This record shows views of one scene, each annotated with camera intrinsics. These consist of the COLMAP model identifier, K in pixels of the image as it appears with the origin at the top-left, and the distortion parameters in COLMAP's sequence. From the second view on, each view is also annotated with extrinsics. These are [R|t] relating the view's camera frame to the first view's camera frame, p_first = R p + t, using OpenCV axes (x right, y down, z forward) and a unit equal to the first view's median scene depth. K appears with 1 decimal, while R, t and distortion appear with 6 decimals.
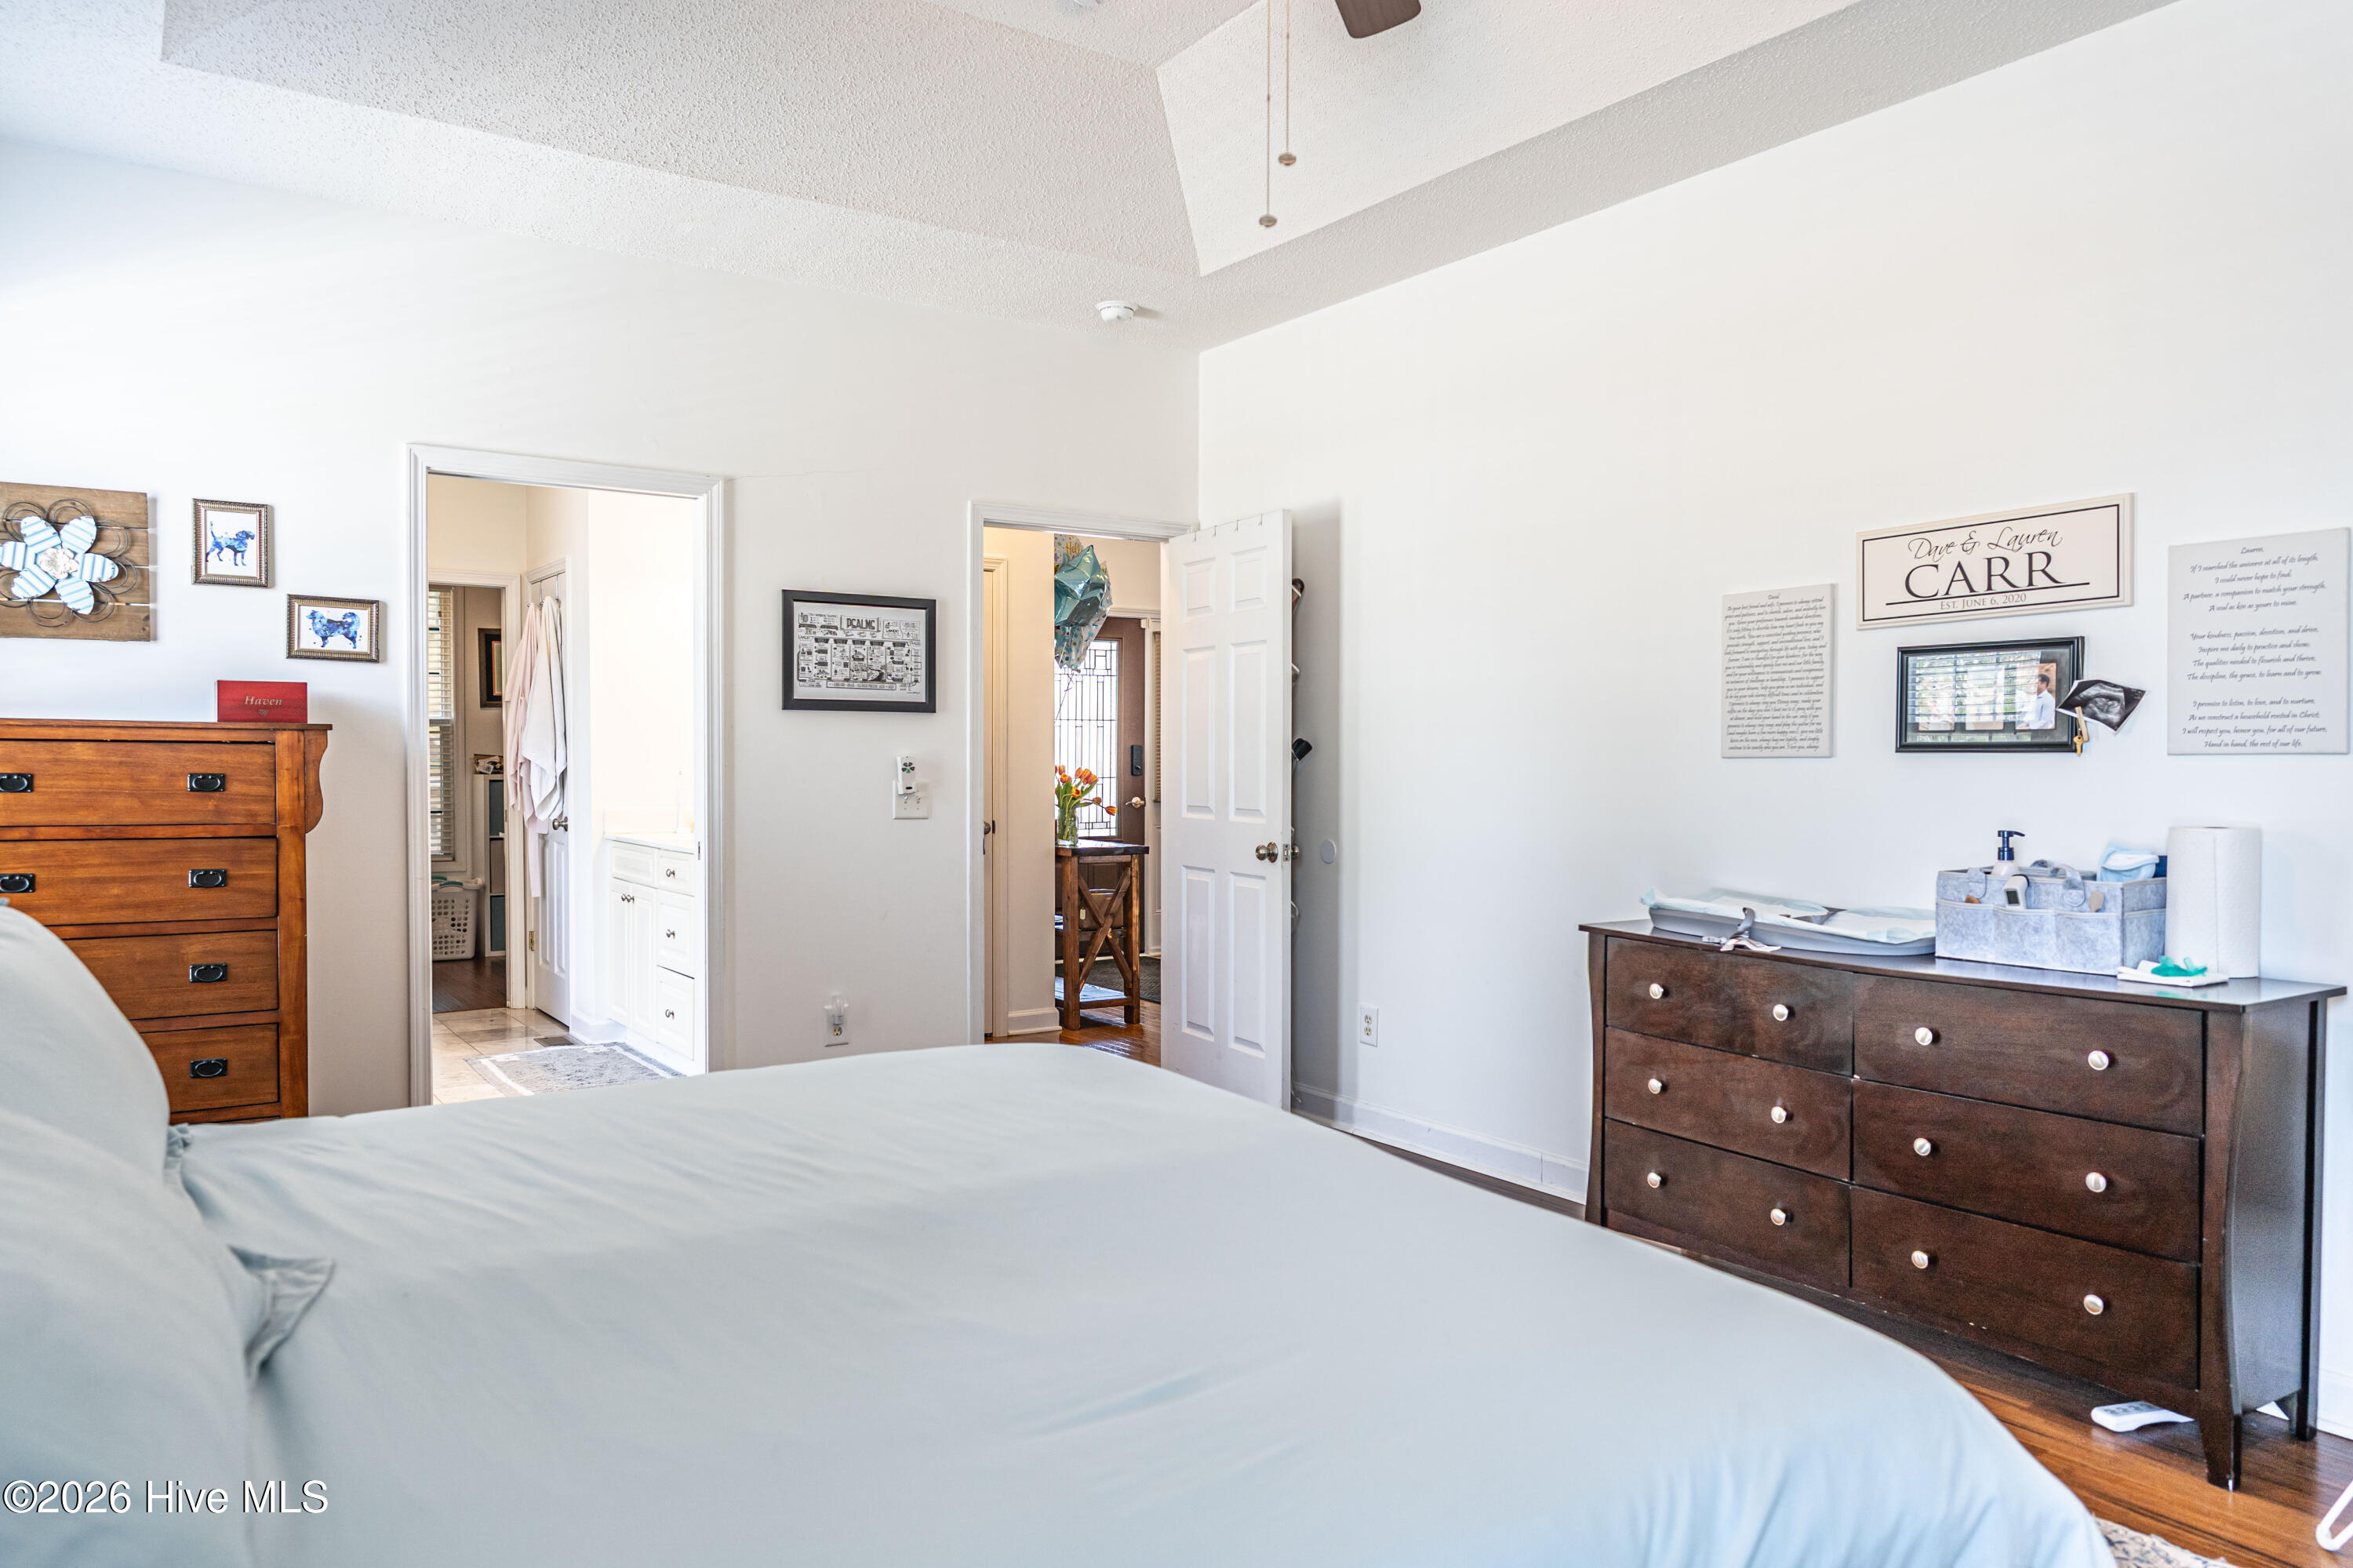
lens RADIAL K [[1641.6, 0, 1180.3], [0, 1641.6, 787.5], [0, 0, 1]] dist [0.039740, -0.002200]
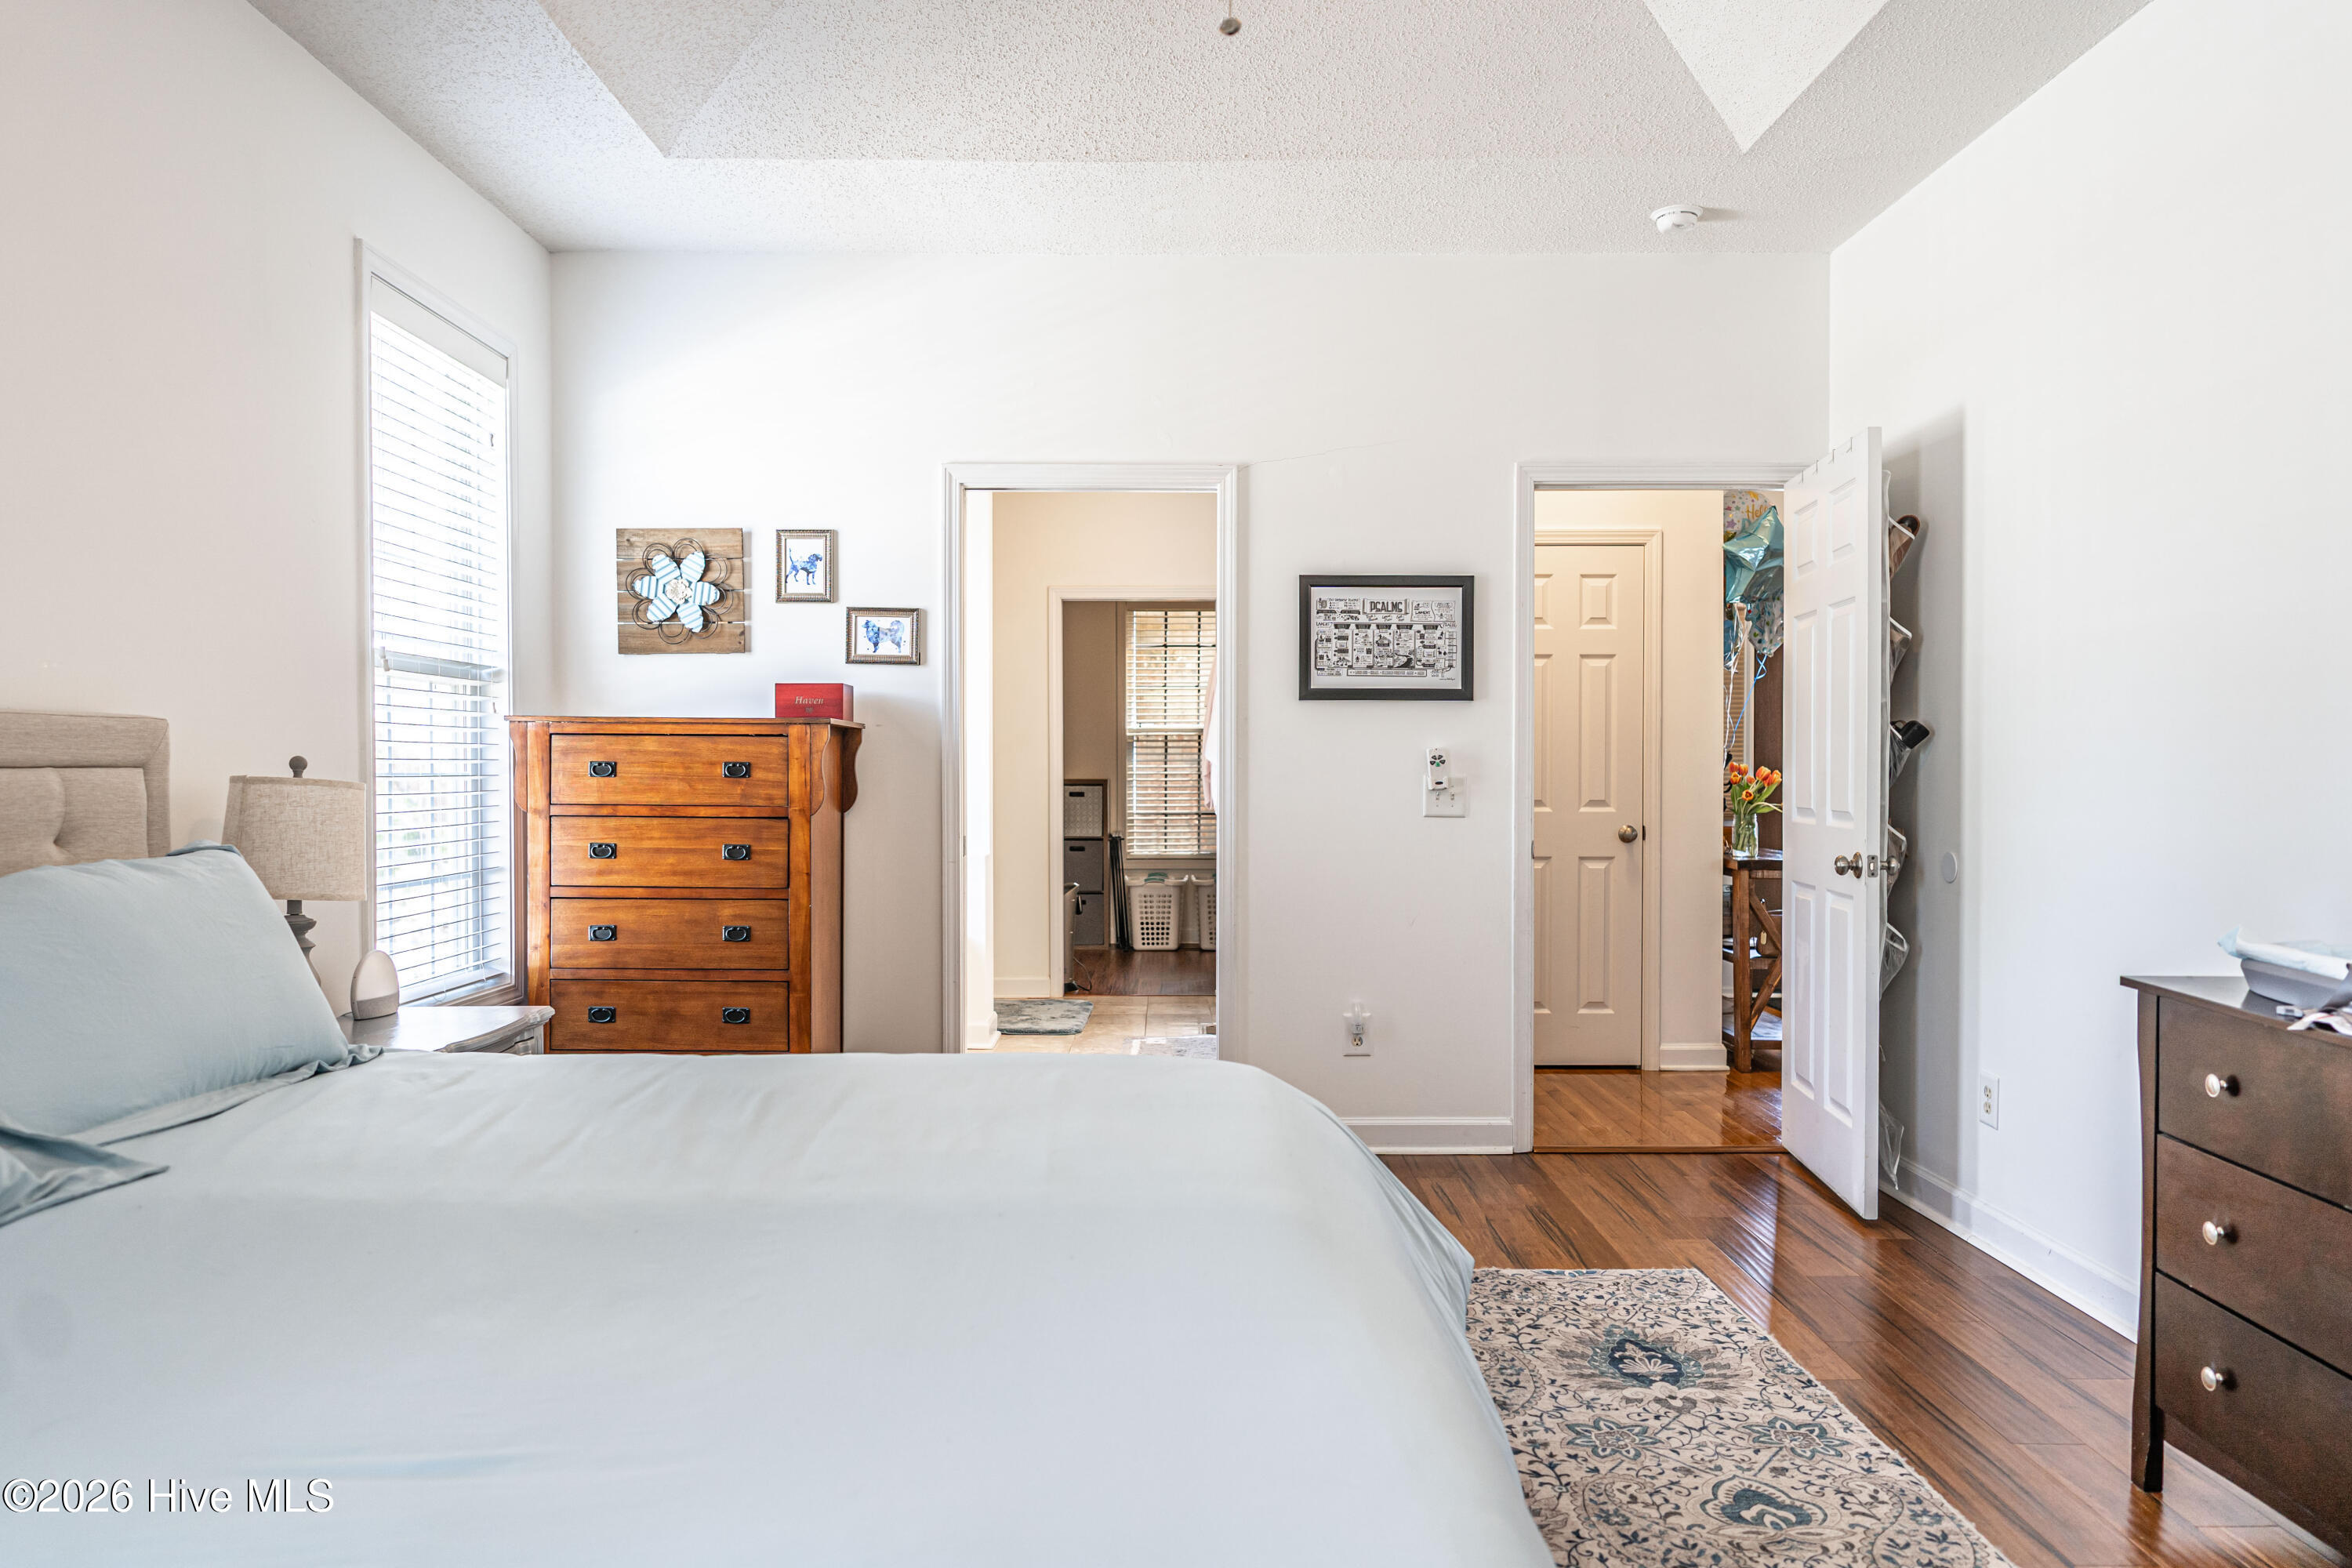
lens RADIAL K [[1628.1, 0, 1168.8], [0, 1628.1, 788.5], [0, 0, 1]] dist [0.020580, 0.000315]
pose [[0.824285, 0.003905, -0.566162, 0.308129], [-0.009130, 0.999938, -0.006396, 0.014466], [0.566102, 0.010441, 0.824269, 0.229659]]
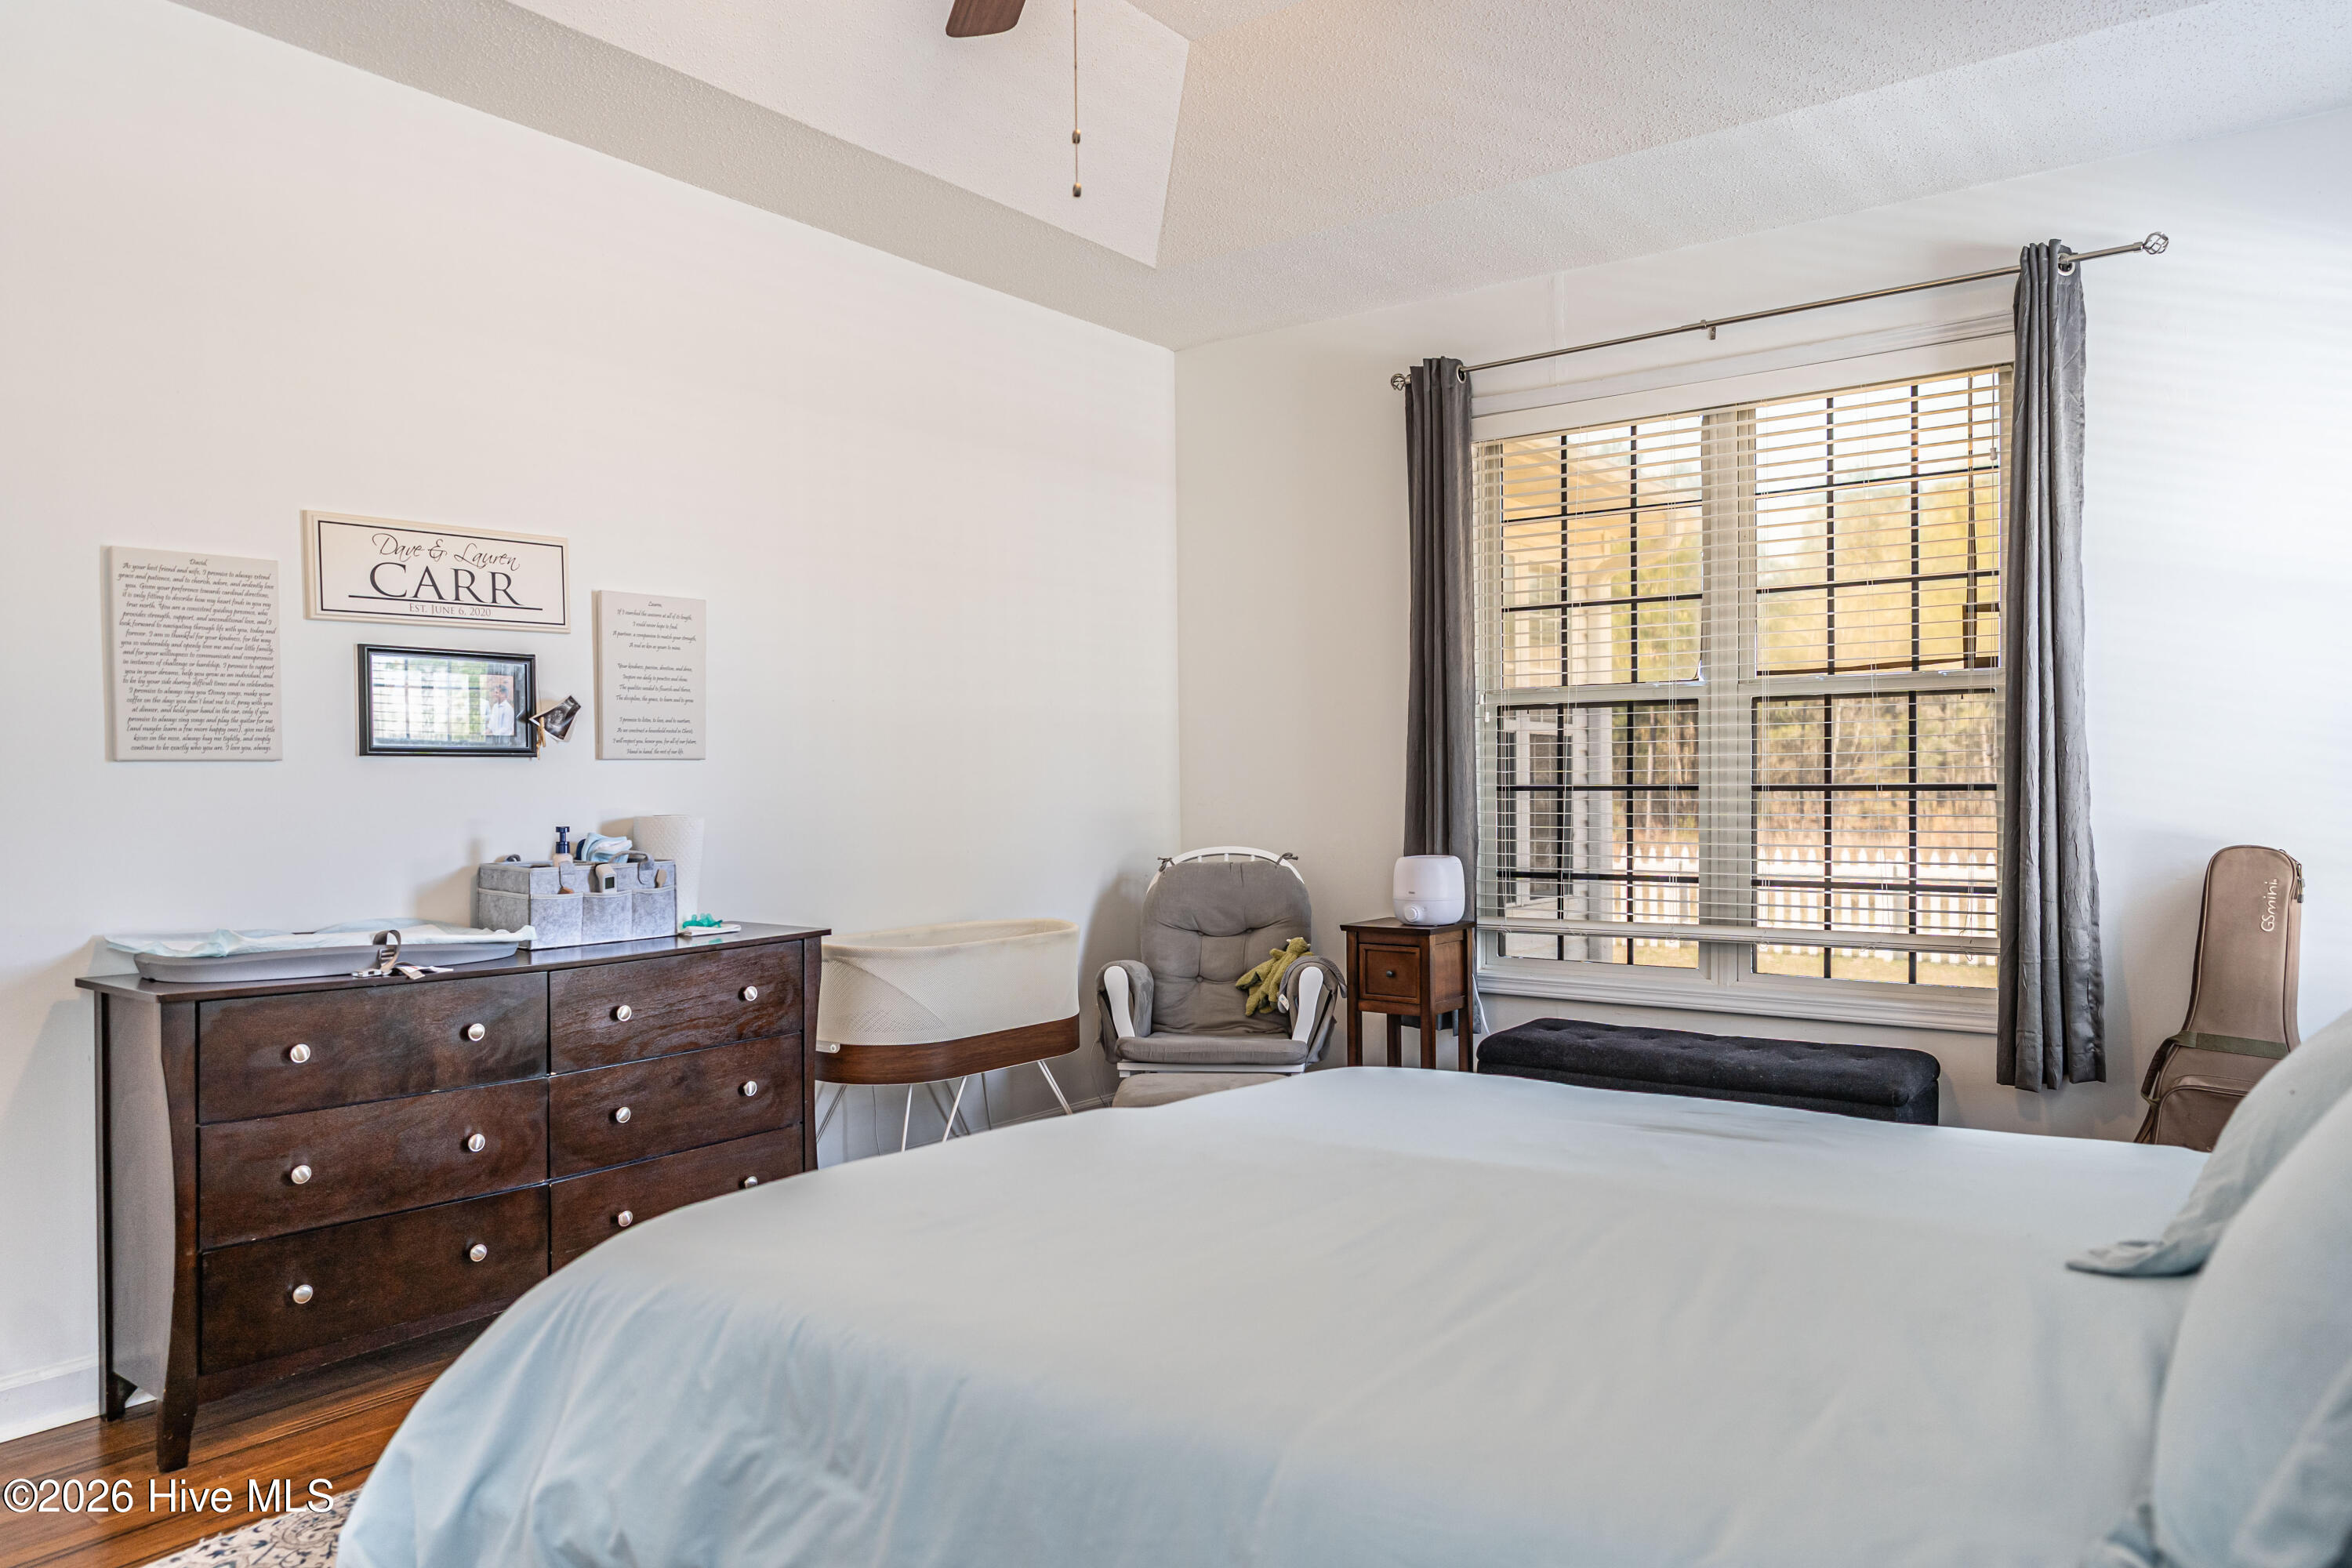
lens RADIAL K [[1640.8, 0, 1179.8], [0, 1640.8, 787.5], [0, 0, 1]] dist [0.039740, -0.002200]
pose [[-0.322858, -0.000109, 0.946448, -0.584107], [0.029357, 0.999518, 0.010130, 0.000855], [-0.945992, 0.031055, -0.322699, 0.833833]]
